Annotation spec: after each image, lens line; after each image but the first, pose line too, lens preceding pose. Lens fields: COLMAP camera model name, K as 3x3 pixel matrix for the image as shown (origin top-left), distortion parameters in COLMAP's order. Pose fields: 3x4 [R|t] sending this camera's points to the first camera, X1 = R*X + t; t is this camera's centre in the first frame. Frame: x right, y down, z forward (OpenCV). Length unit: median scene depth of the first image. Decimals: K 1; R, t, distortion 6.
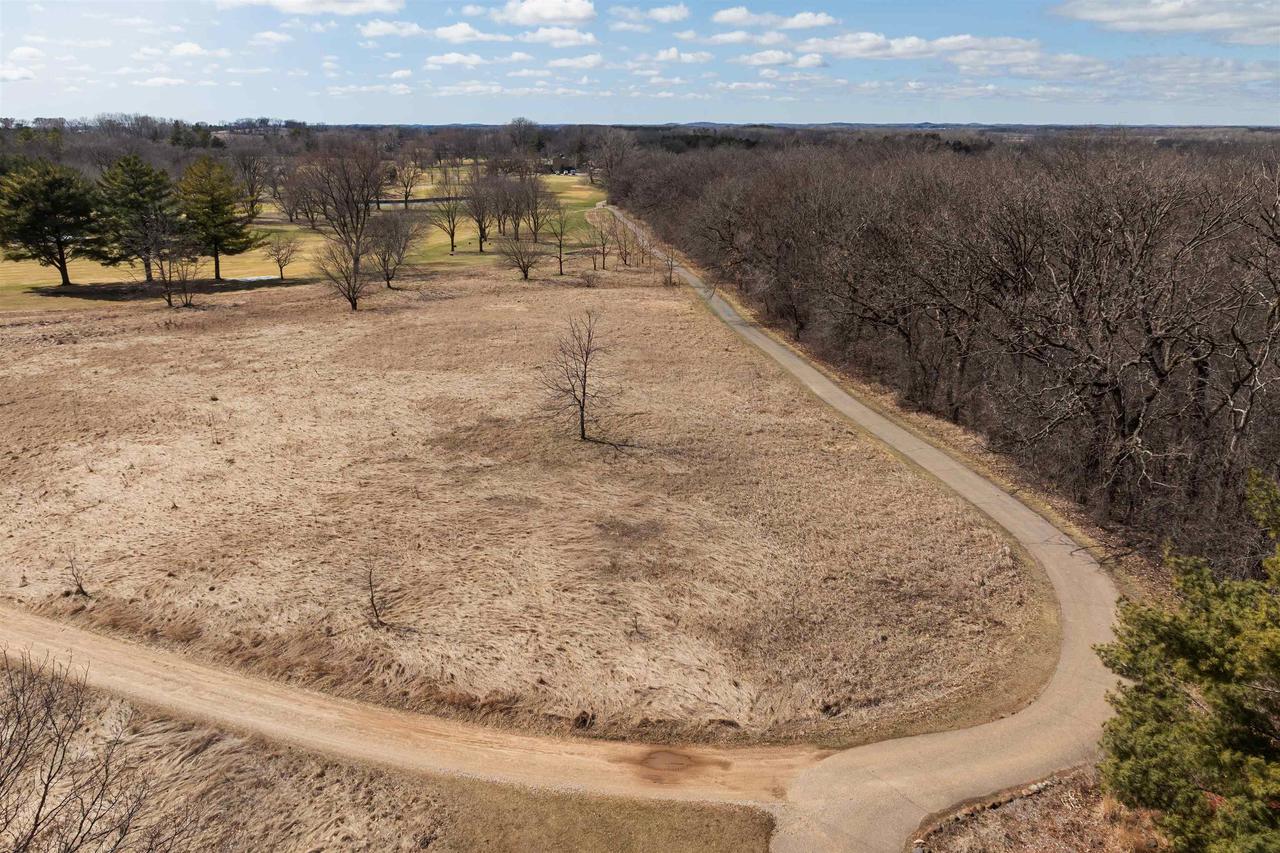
lens RADIAL K [[895.1, 0, 642.6], [0, 895.1, 420.2], [0, 0, 1]] dist [-0.033743, 0.020293]
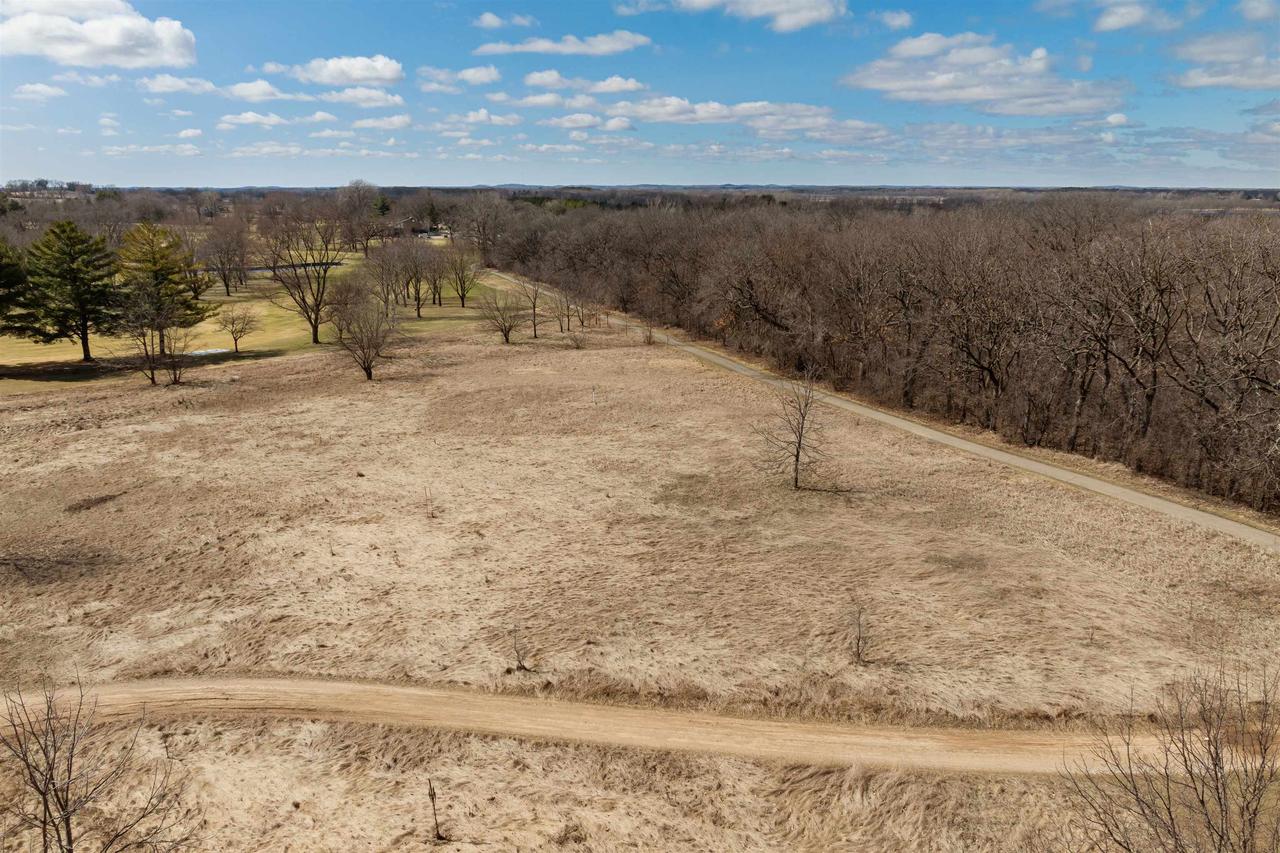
lens RADIAL K [[897.0, 0, 643.9], [0, 897.0, 466.8], [0, 0, 1]] dist [-0.045662, 0.041048]
pose [[0.979709, -0.059322, 0.191445, -0.193137], [0.062323, 0.998009, -0.009685, -0.002131], [-0.190490, 0.021420, 0.981455, 0.001919]]
